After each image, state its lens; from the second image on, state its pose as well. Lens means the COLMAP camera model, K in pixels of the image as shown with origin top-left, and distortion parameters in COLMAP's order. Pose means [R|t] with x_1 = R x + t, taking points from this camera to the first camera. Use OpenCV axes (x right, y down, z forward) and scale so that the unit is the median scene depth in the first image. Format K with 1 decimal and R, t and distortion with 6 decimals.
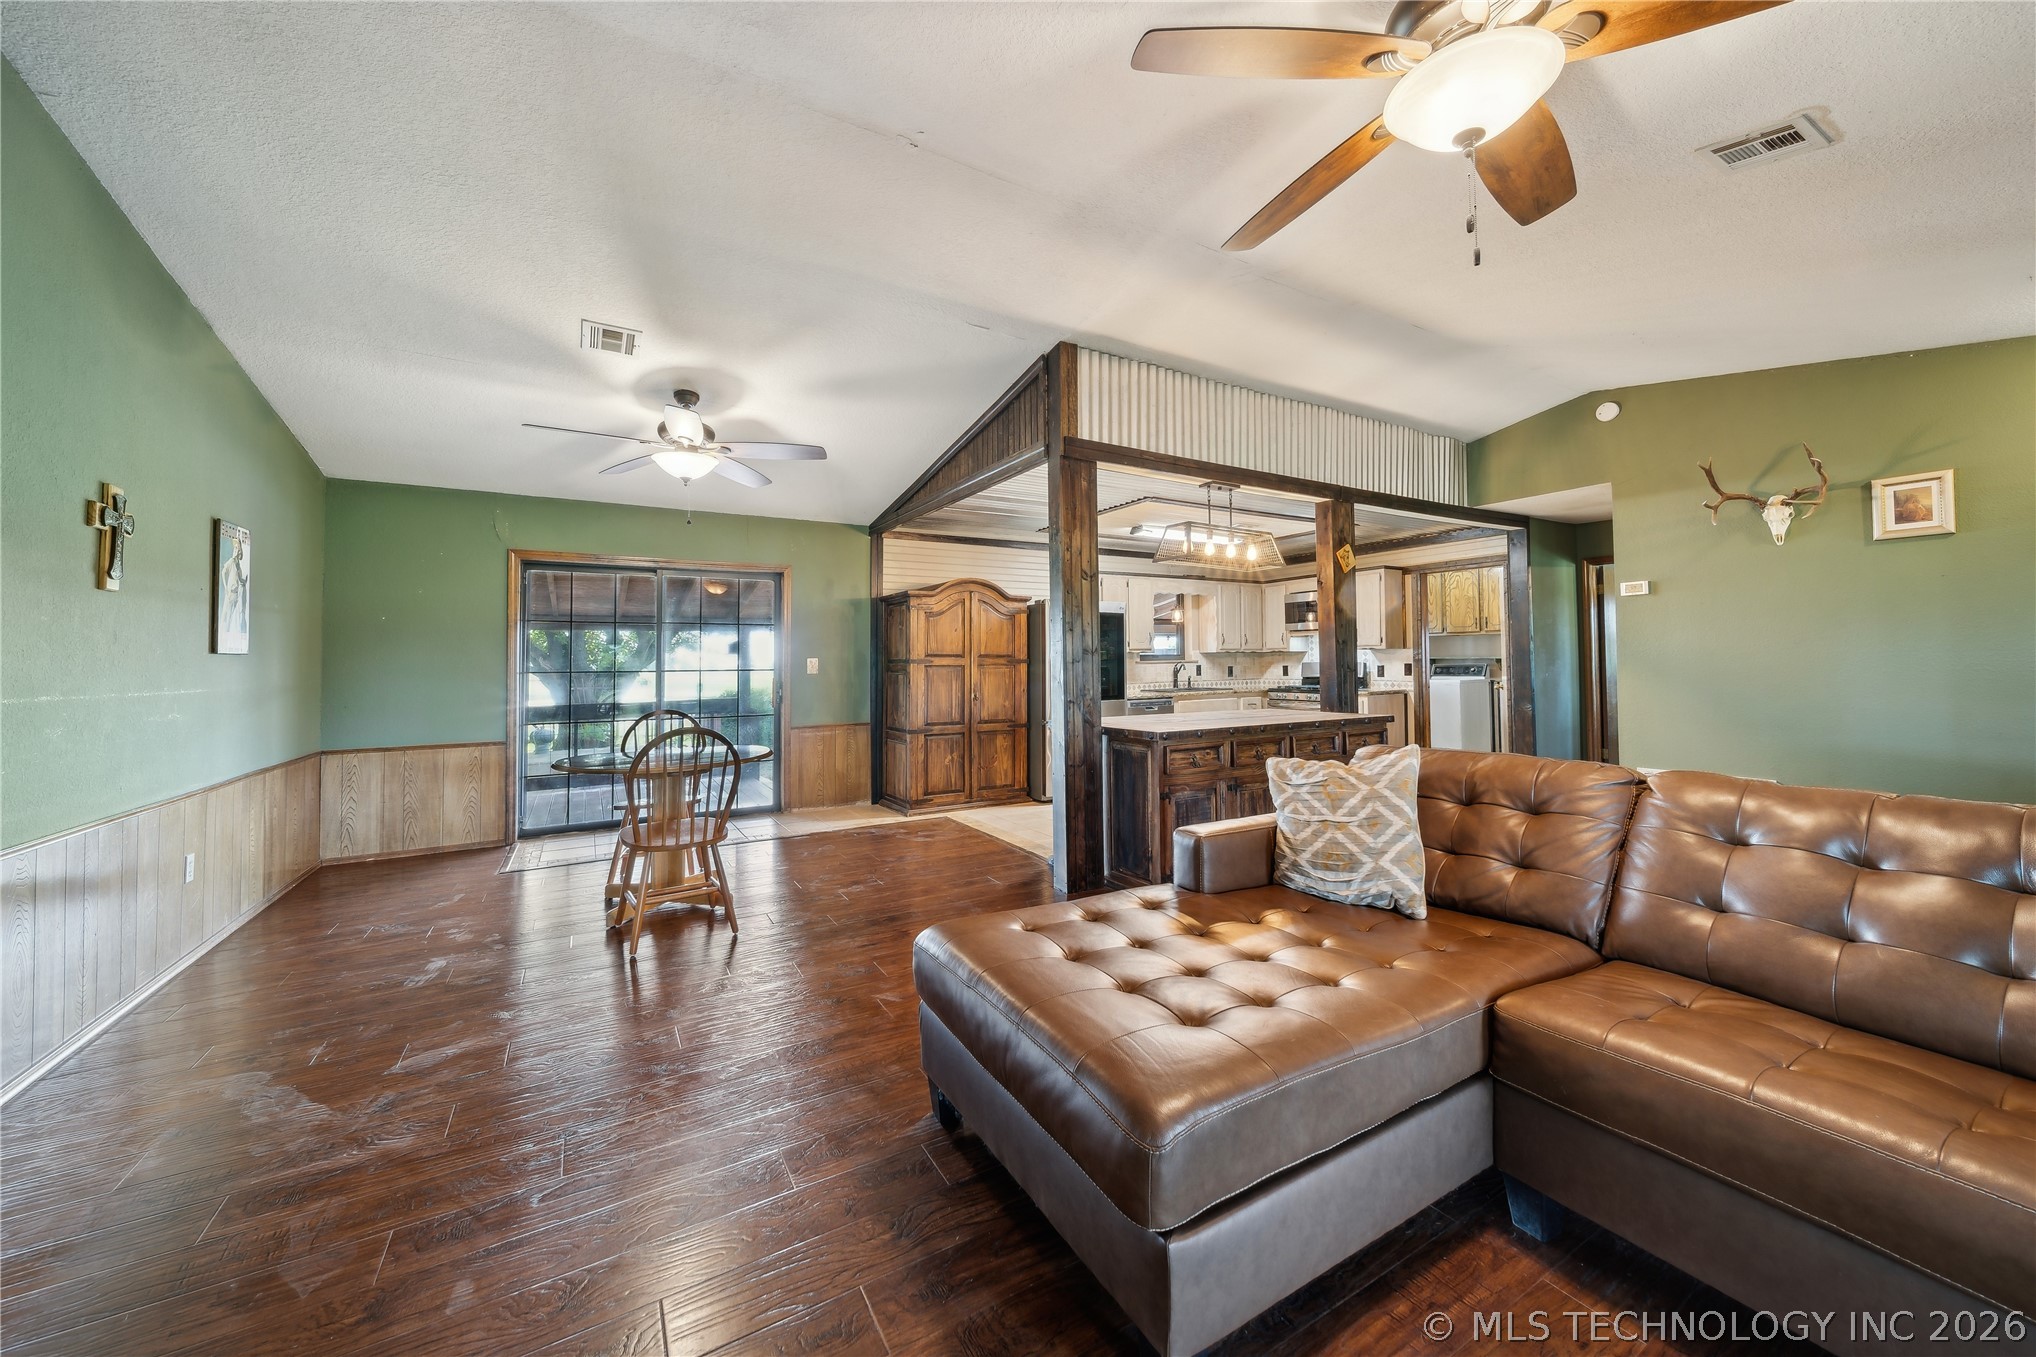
lens RADIAL K [[733.7, 0, 1018.4], [0, 733.7, 640.1], [0, 0, 1]] dist [-0.000690, -0.000117]
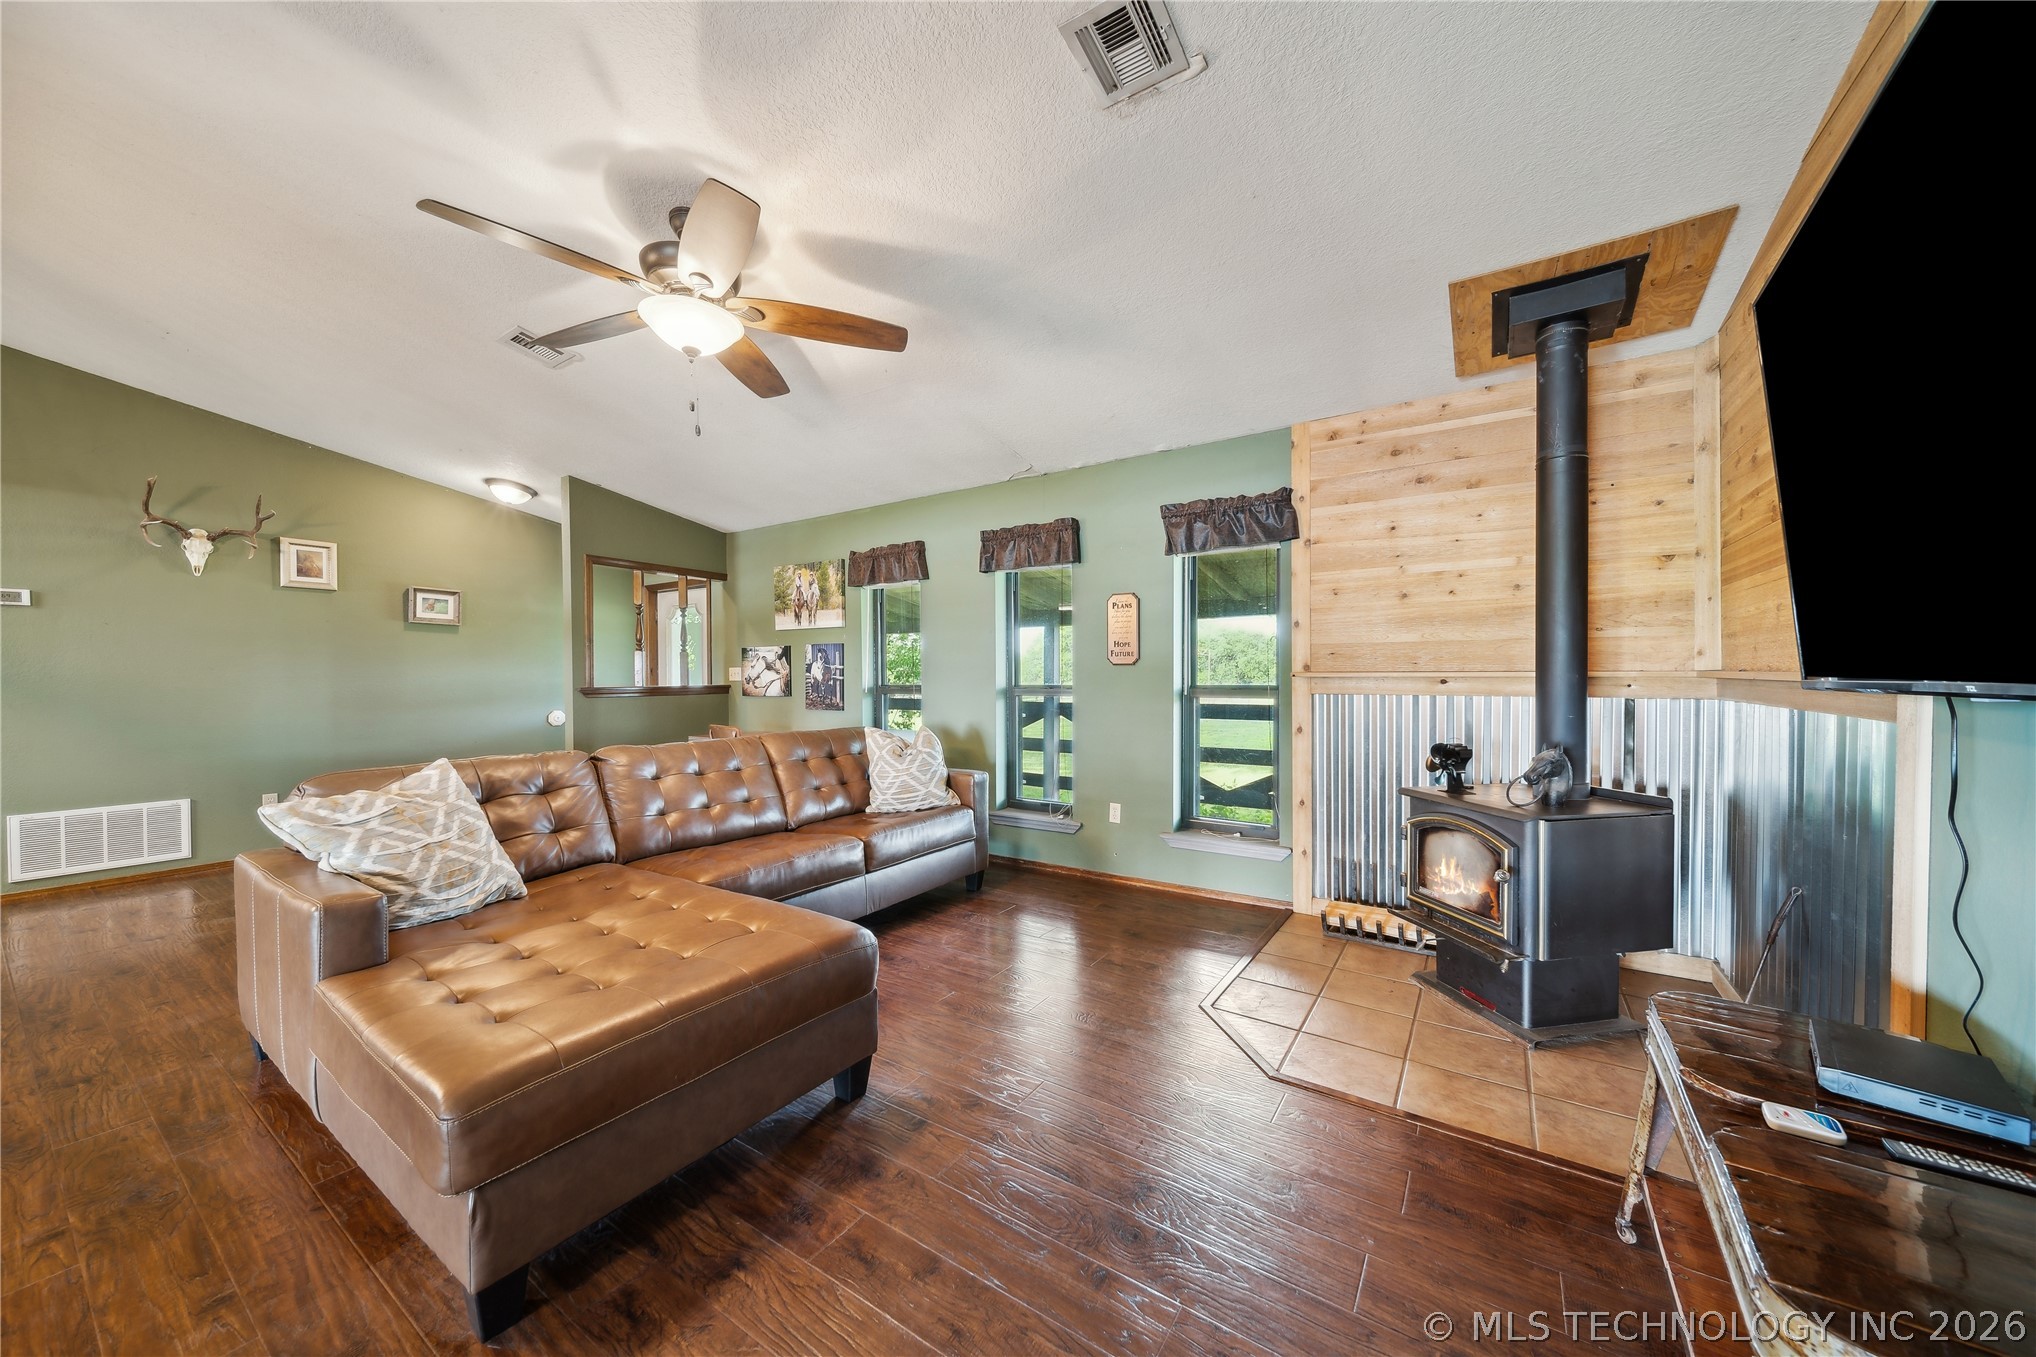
lens RADIAL K [[723.0, 0, 1016.2], [0, 723.0, 684.3], [0, 0, 1]] dist [-0.001070, -0.000291]
pose [[-0.437342, 0.003588, 0.899288, -0.358157], [-0.018843, 0.999736, -0.013153, 0.015774], [-0.899098, -0.022697, -0.437158, 0.335466]]
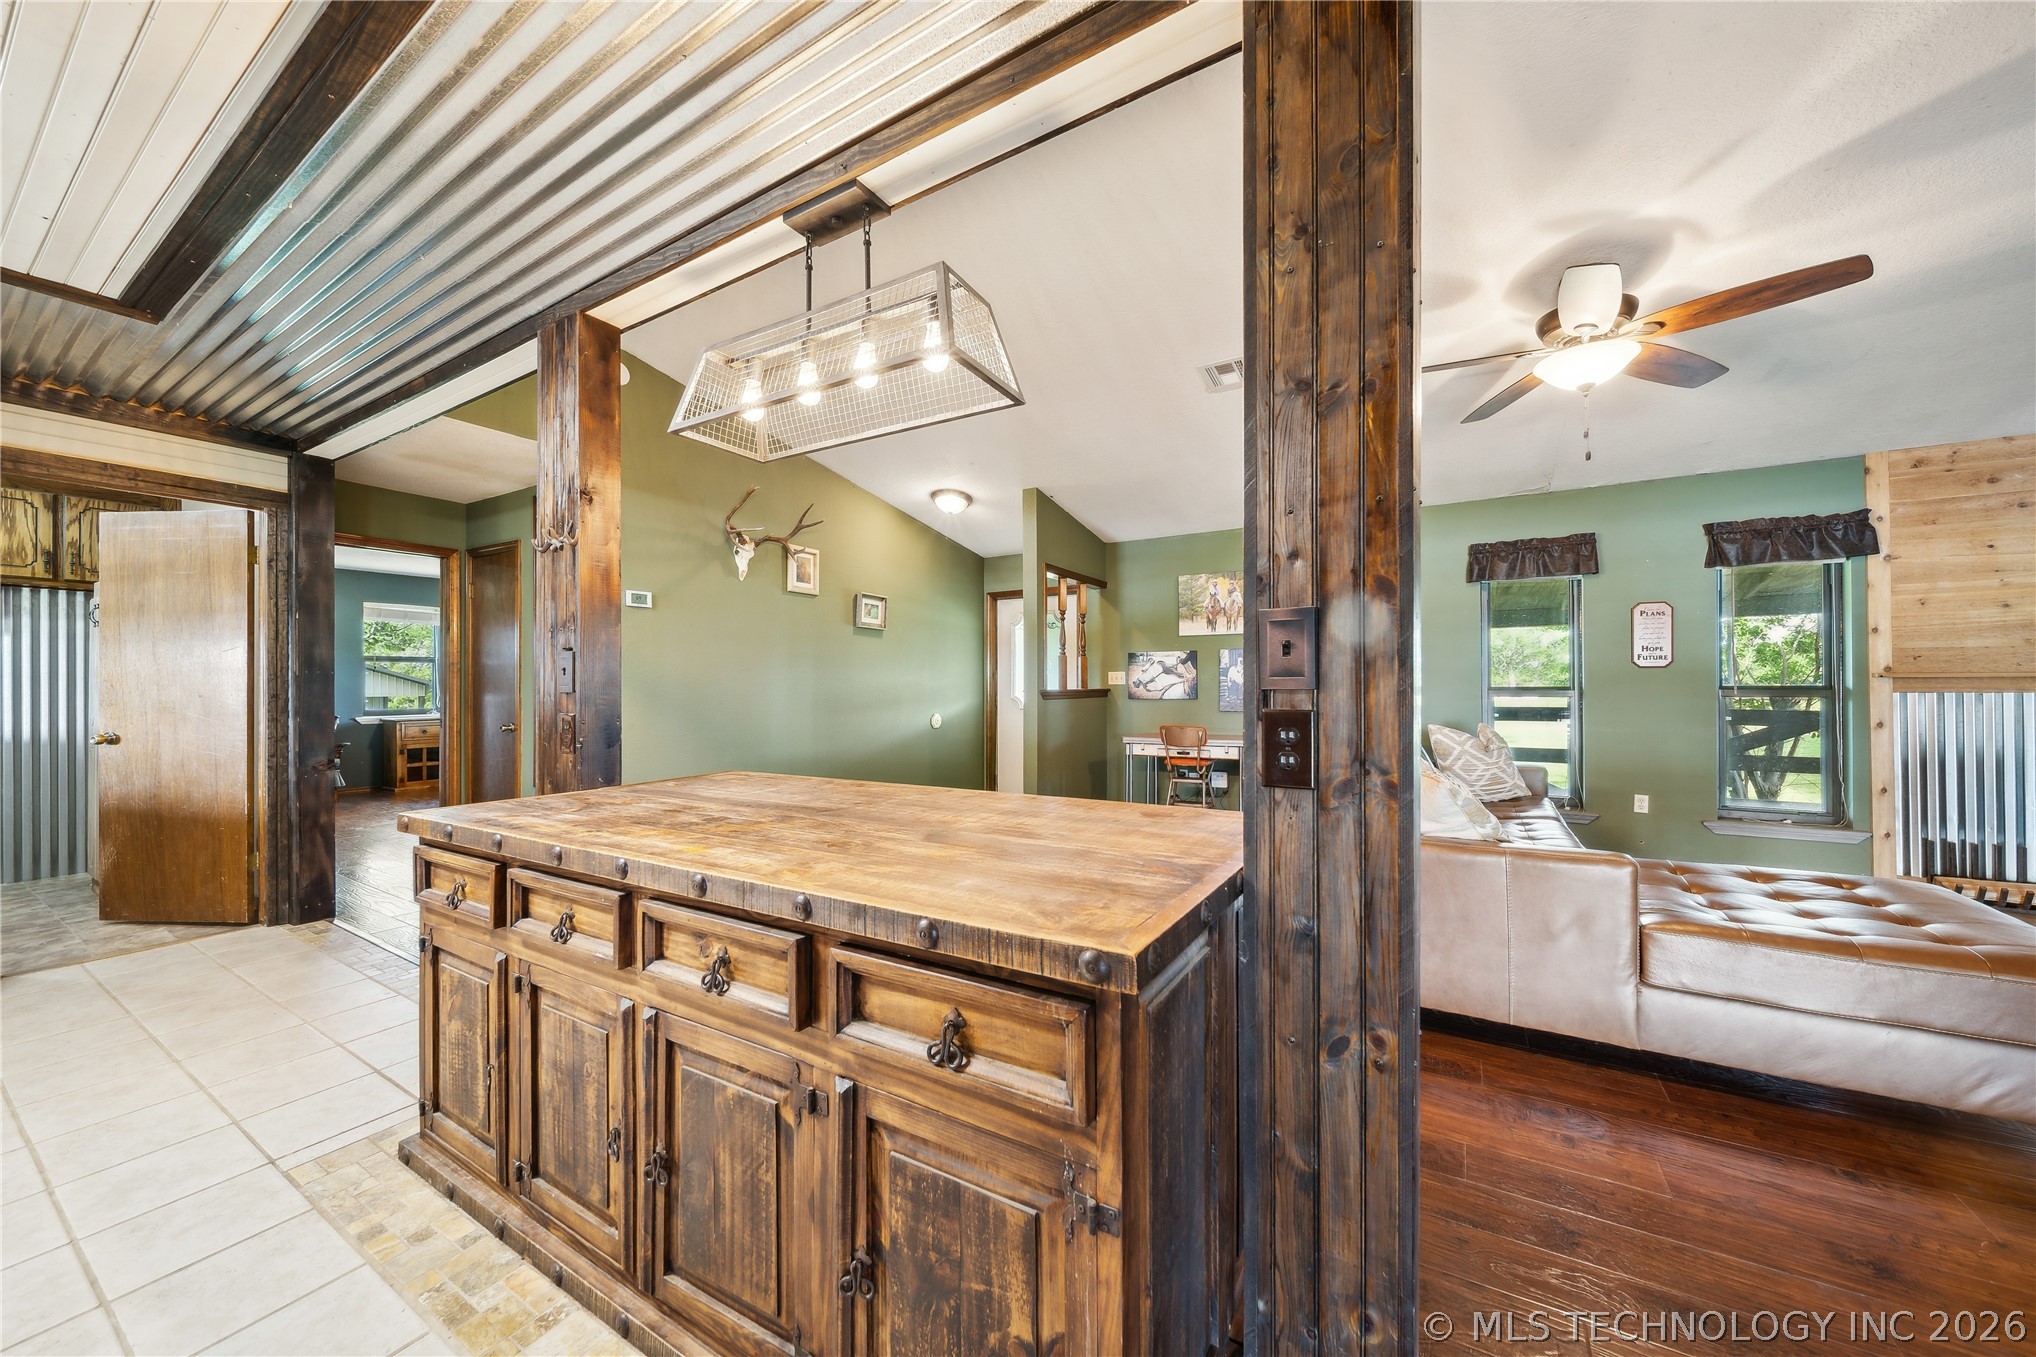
lens RADIAL K [[723.0, 0, 1016.2], [0, 723.0, 684.3], [0, 0, 1]] dist [-0.001070, -0.000291]
pose [[-0.474264, 0.016755, 0.880223, -0.089673], [-0.018474, 0.999409, -0.028977, 0.042340], [-0.880189, -0.030004, -0.473675, 0.989258]]
